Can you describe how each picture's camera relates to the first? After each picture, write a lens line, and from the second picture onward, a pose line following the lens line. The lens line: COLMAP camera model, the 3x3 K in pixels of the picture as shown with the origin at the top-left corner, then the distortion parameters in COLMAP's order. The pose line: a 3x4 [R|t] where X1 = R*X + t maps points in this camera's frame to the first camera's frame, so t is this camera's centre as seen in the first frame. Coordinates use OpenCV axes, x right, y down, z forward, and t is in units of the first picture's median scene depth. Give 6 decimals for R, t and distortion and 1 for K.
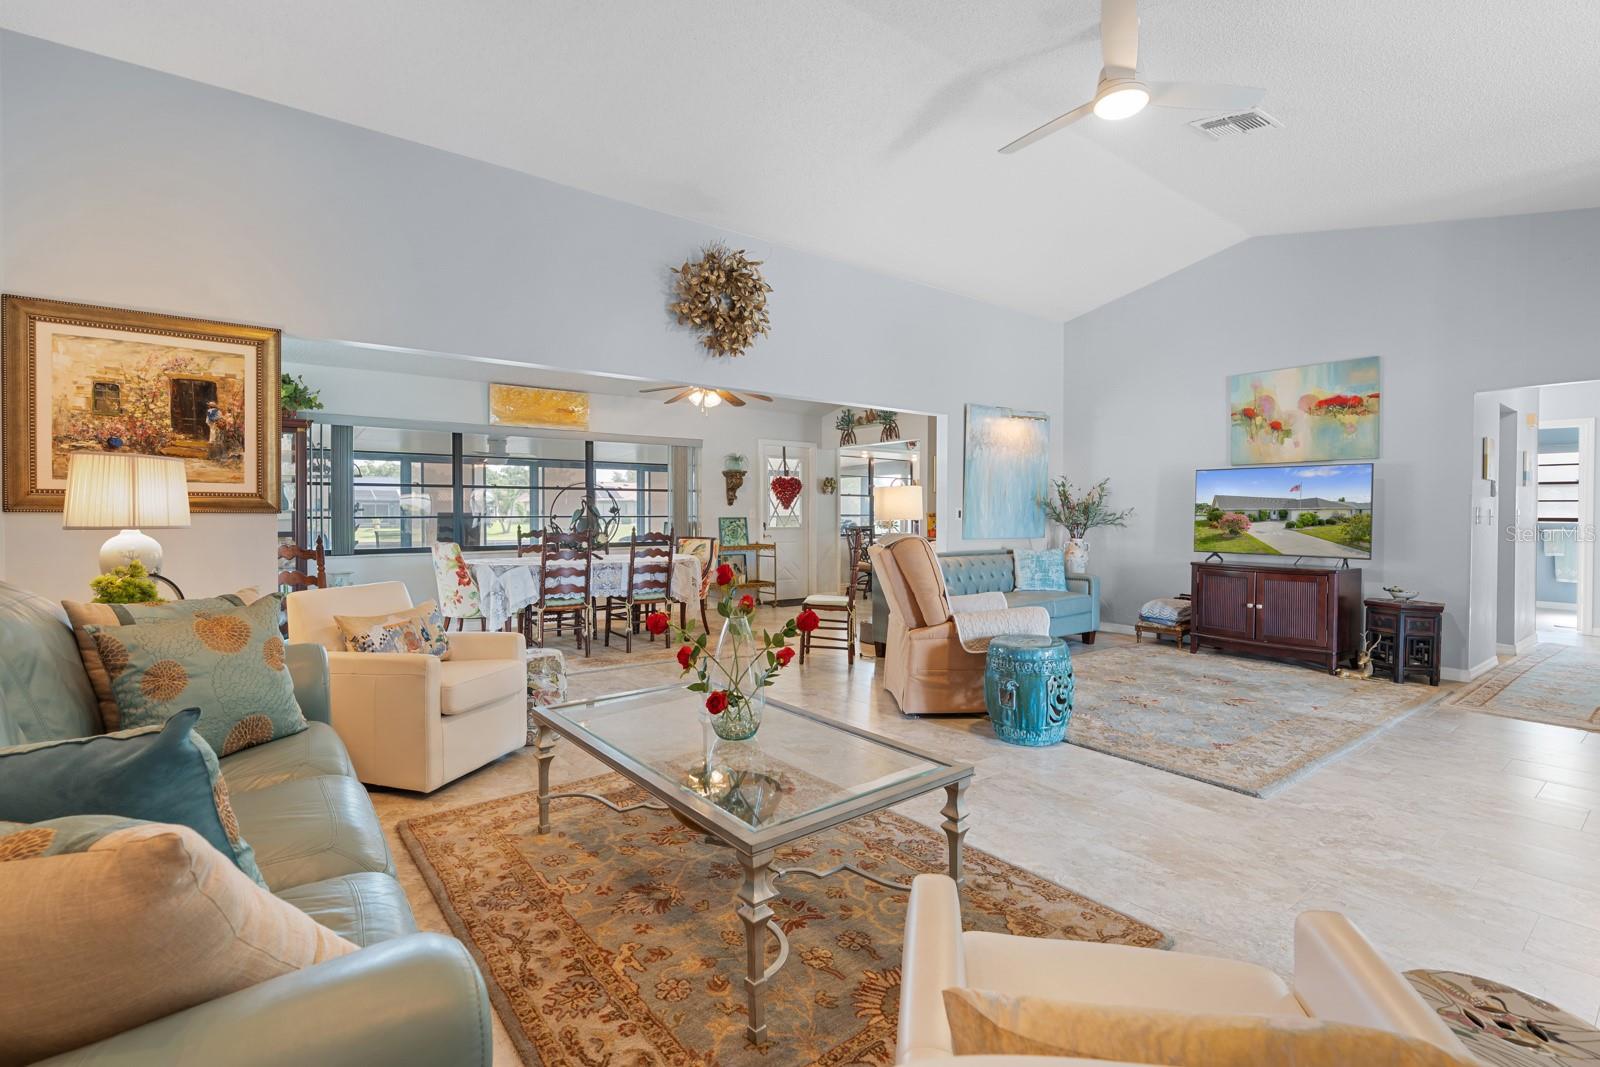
lens RADIAL K [[723.8, 0, 795.9], [0, 723.8, 514.0], [0, 0, 1]] dist [-0.010446, 0.003868]
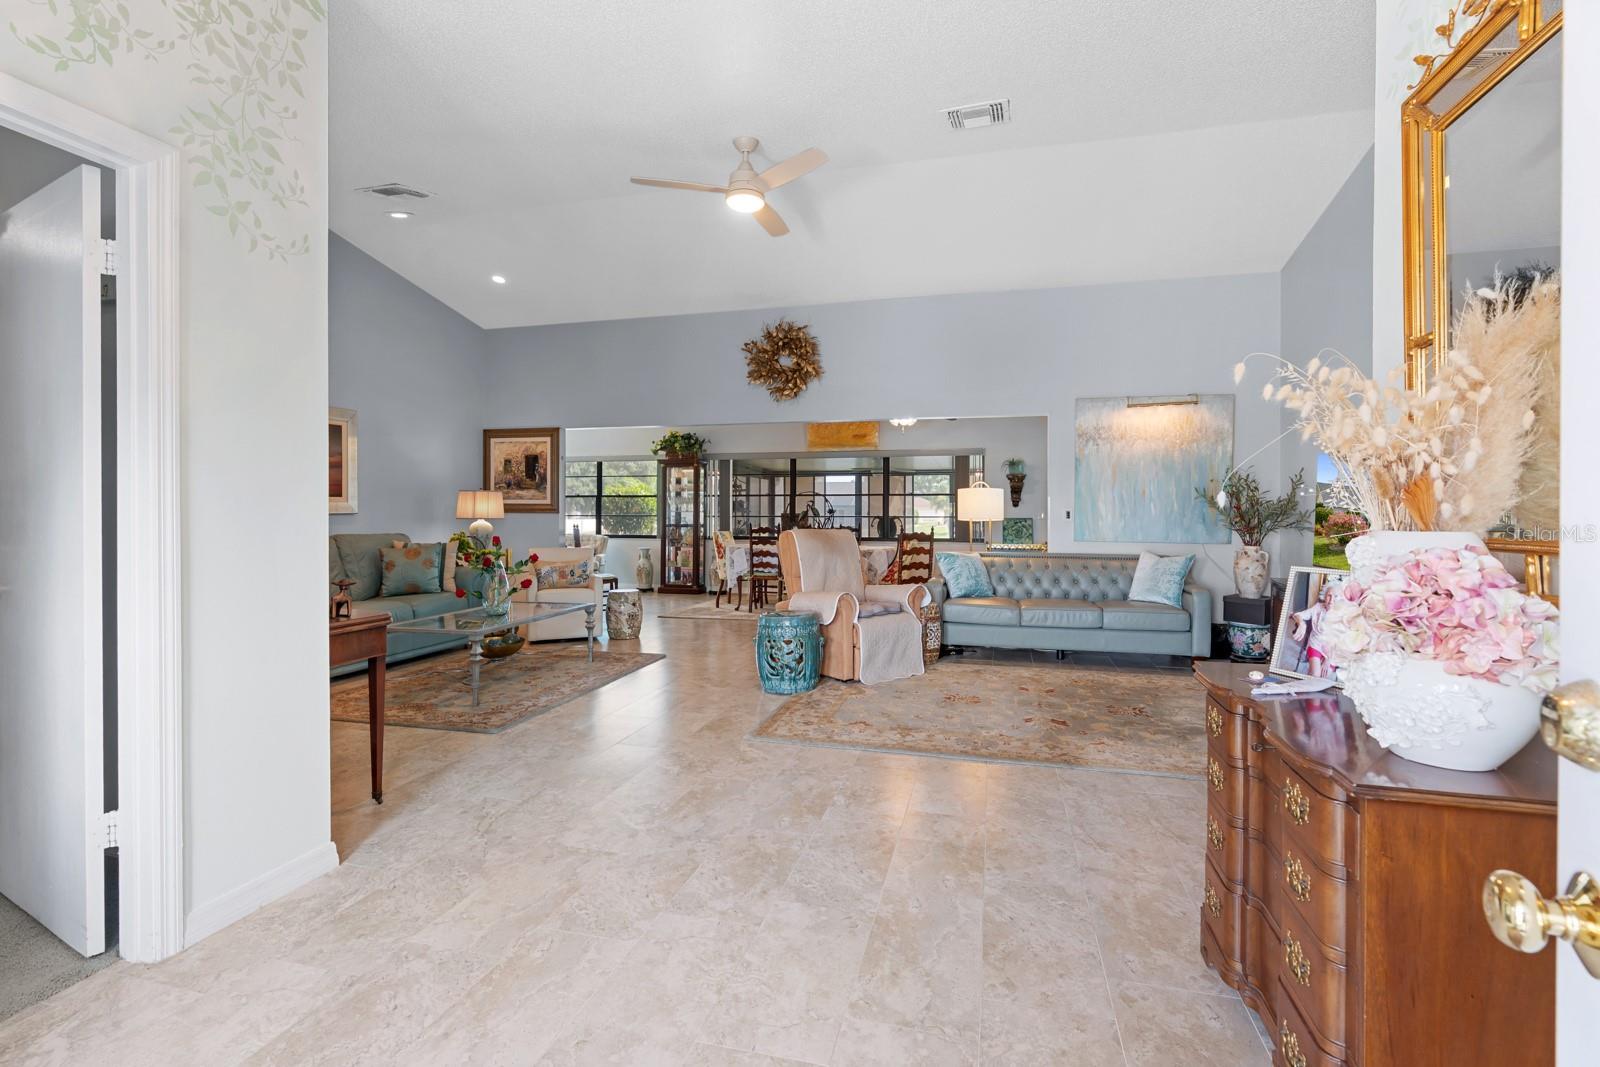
lens RADIAL K [[723.8, 0, 809.1], [0, 723.8, 531.1], [0, 0, 1]] dist [-0.010446, 0.003868]
pose [[0.616567, 0.018482, -0.787086, 0.863421], [-0.002663, 0.999768, 0.021390, 0.002210], [0.787298, -0.011092, 0.616473, 0.158918]]
